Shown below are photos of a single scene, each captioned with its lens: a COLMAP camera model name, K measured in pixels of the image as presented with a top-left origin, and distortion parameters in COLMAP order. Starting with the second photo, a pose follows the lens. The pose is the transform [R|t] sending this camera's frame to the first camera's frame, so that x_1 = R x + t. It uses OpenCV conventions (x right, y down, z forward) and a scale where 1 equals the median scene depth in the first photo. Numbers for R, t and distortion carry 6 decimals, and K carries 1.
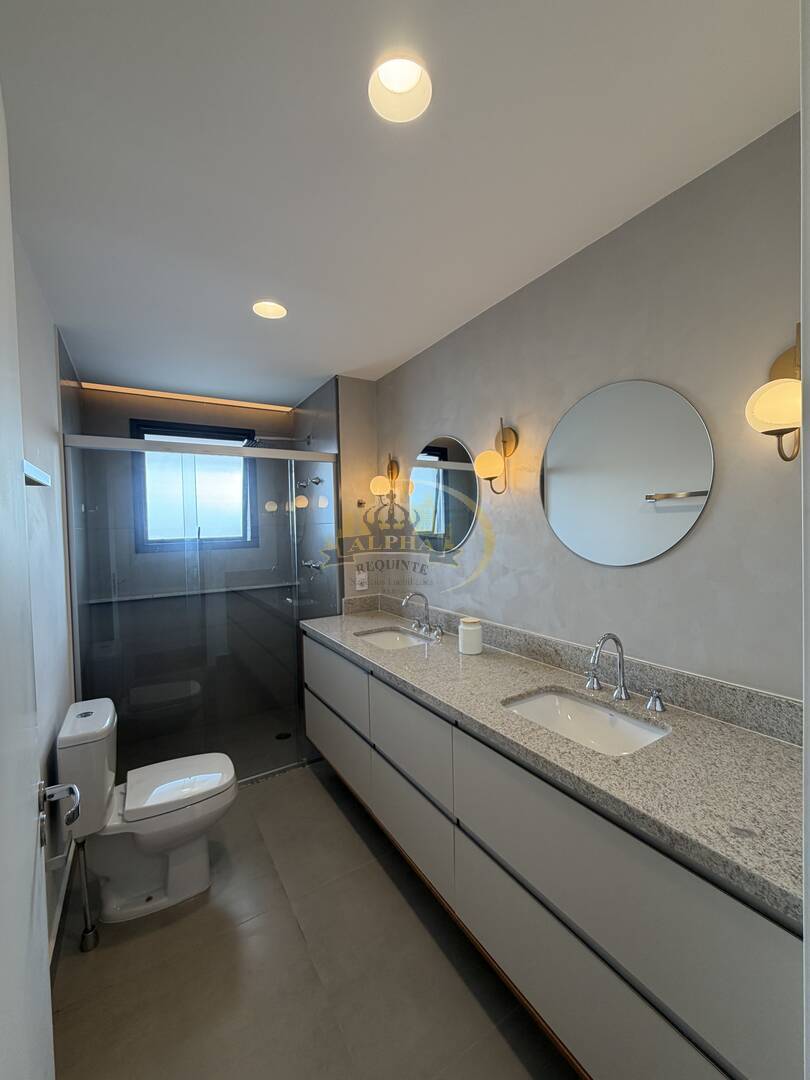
lens RADIAL K [[433.0, 0, 405.2], [0, 433.0, 540.6], [0, 0, 1]] dist [0.002087, -0.000278]
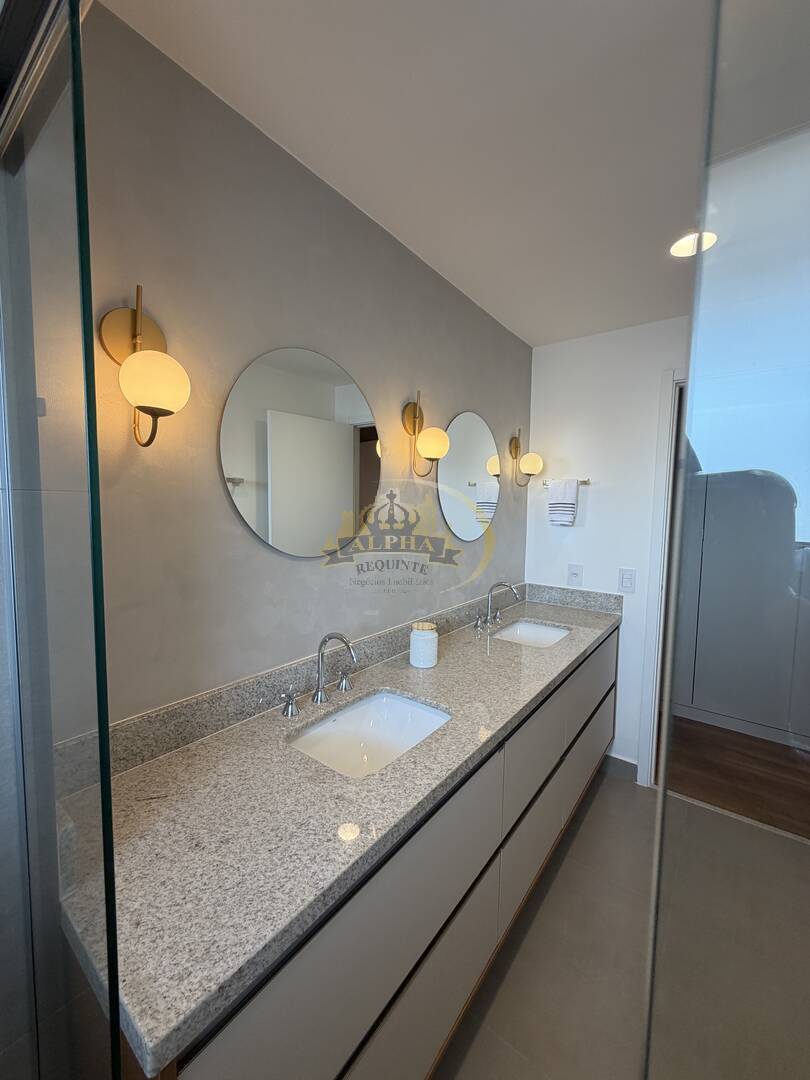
lens RADIAL K [[433.0, 0, 406.0], [0, 433.0, 536.0], [0, 0, 1]] dist [0.002087, -0.000278]
pose [[-0.355641, -0.060808, 0.932642, -0.711822], [0.025703, 0.996867, 0.074797, -0.064306], [-0.934269, 0.050573, -0.352964, 1.547363]]
